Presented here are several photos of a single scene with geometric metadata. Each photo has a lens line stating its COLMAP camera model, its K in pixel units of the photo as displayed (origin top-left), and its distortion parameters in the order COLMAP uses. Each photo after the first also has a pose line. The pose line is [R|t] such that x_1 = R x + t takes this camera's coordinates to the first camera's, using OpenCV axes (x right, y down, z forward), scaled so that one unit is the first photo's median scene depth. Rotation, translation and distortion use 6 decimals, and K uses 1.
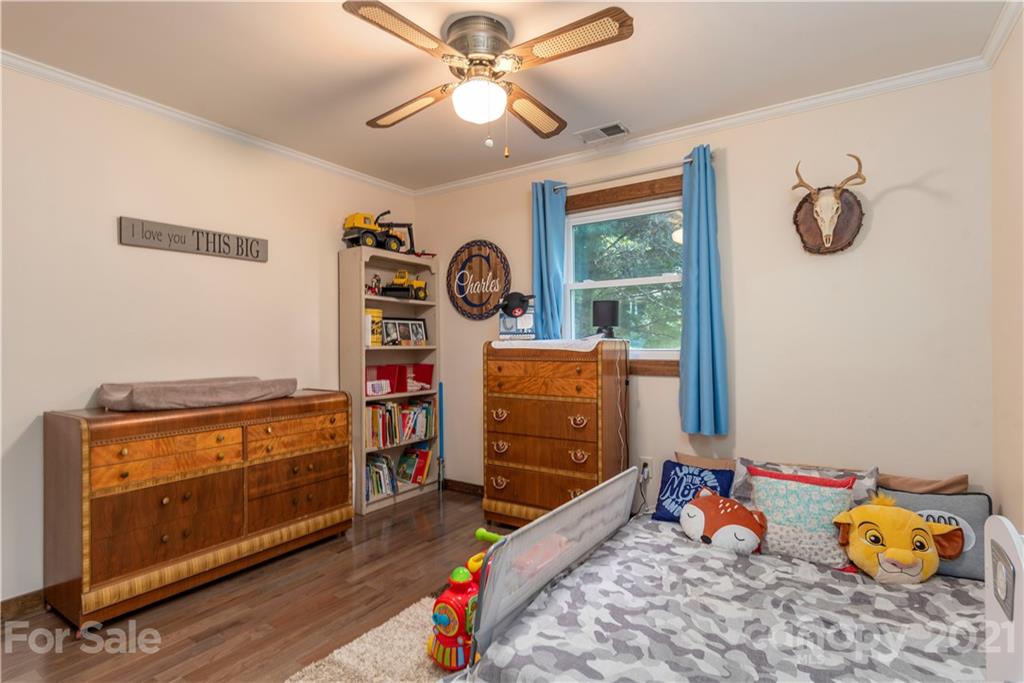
lens RADIAL K [[499.3, 0, 509.3], [0, 499.3, 341.4], [0, 0, 1]] dist [0.006574, -0.000450]
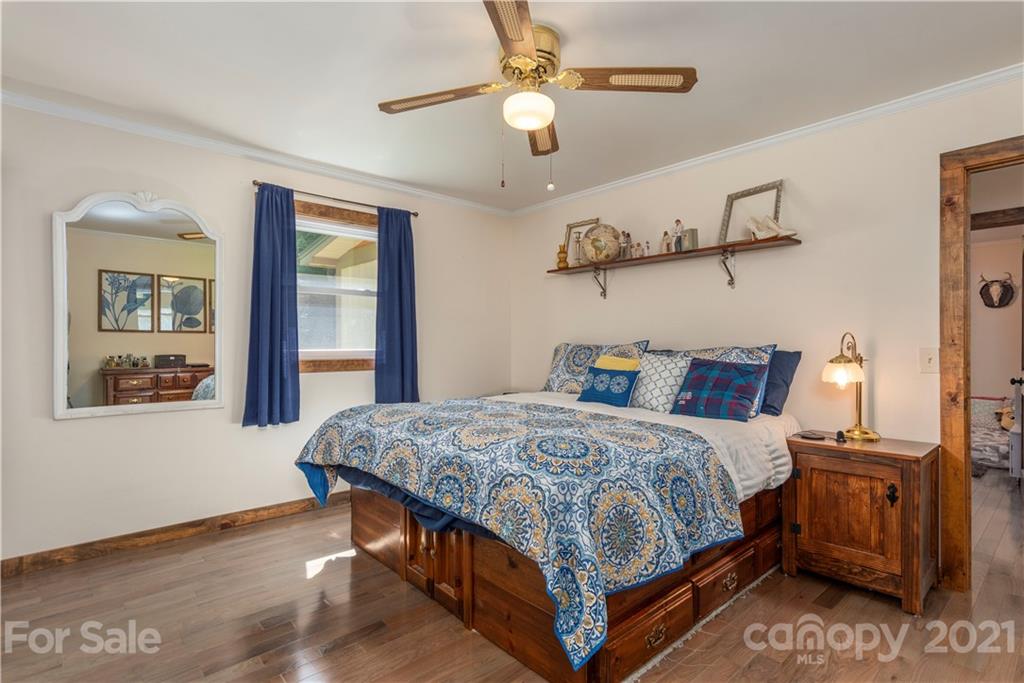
lens RADIAL K [[499.3, 0, 515.6], [0, 499.3, 340.5], [0, 0, 1]] dist [0.006574, -0.000450]
pose [[0.965519, 0.001509, -0.260326, -1.007670], [0.000589, 0.999968, 0.007984, -0.041398], [0.260330, -0.007862, 0.965488, -2.014645]]
